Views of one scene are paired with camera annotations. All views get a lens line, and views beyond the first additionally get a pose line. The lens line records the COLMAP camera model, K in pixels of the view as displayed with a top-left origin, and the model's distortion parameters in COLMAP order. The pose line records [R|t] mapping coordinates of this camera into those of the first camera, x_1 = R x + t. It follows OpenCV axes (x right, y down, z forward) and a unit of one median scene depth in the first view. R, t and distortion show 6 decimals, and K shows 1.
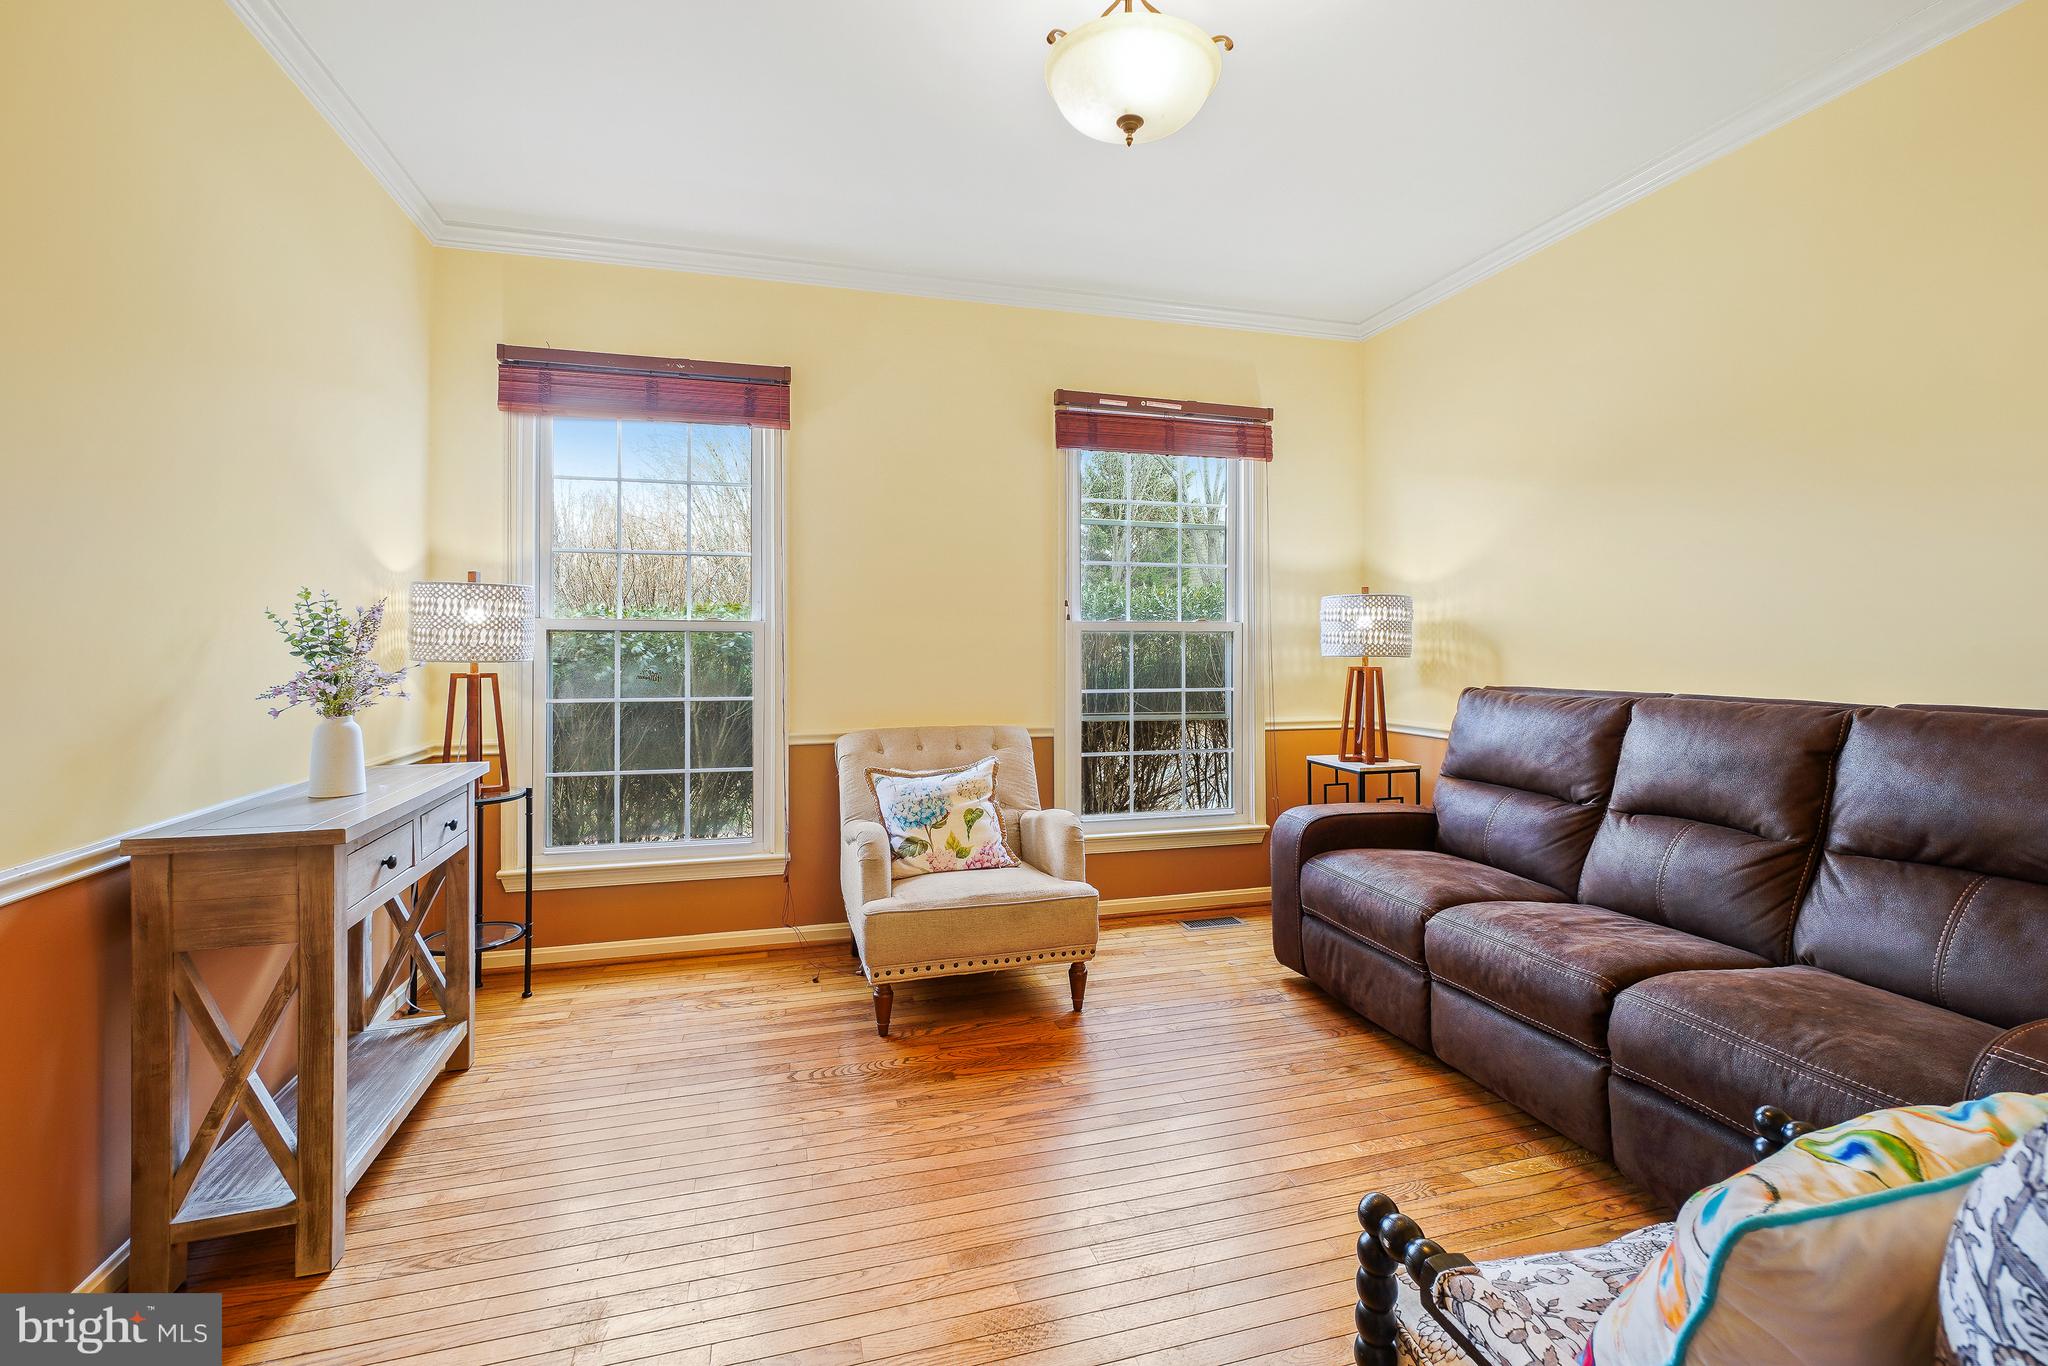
lens RADIAL K [[896.4, 0, 1025.3], [0, 896.4, 666.1], [0, 0, 1]] dist [-0.007528, 0.002527]
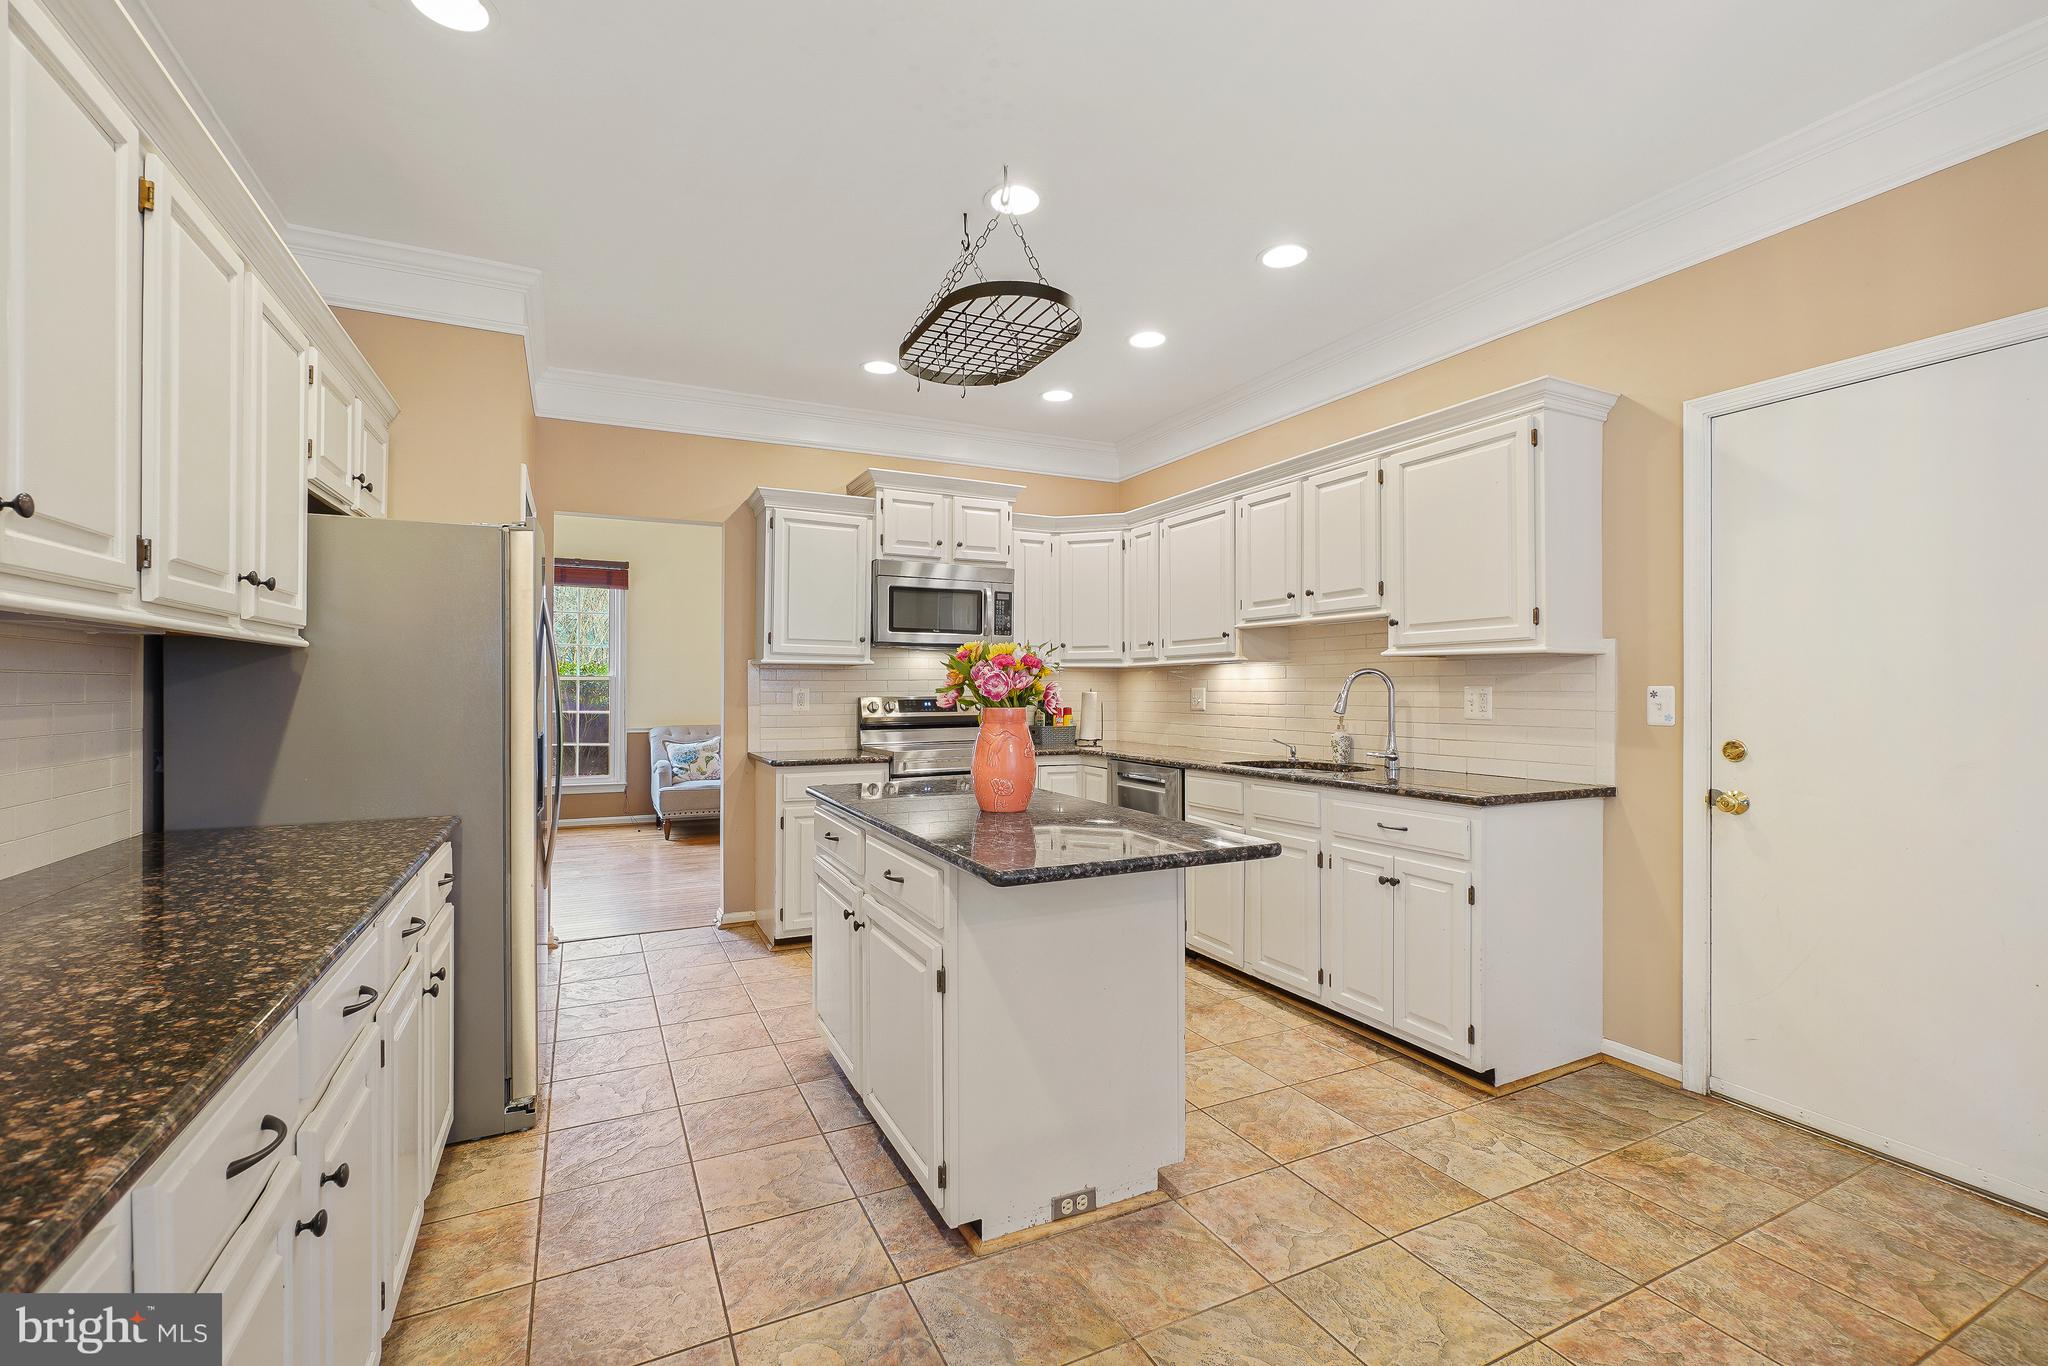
lens RADIAL K [[896.4, 0, 1024.5], [0, 896.4, 682.0], [0, 0, 1]] dist [-0.007528, 0.002527]
pose [[0.985182, -0.000881, 0.171509, 0.329811], [0.003755, 0.999858, -0.016431, 0.003972], [-0.171470, 0.016831, 0.985046, -1.371452]]
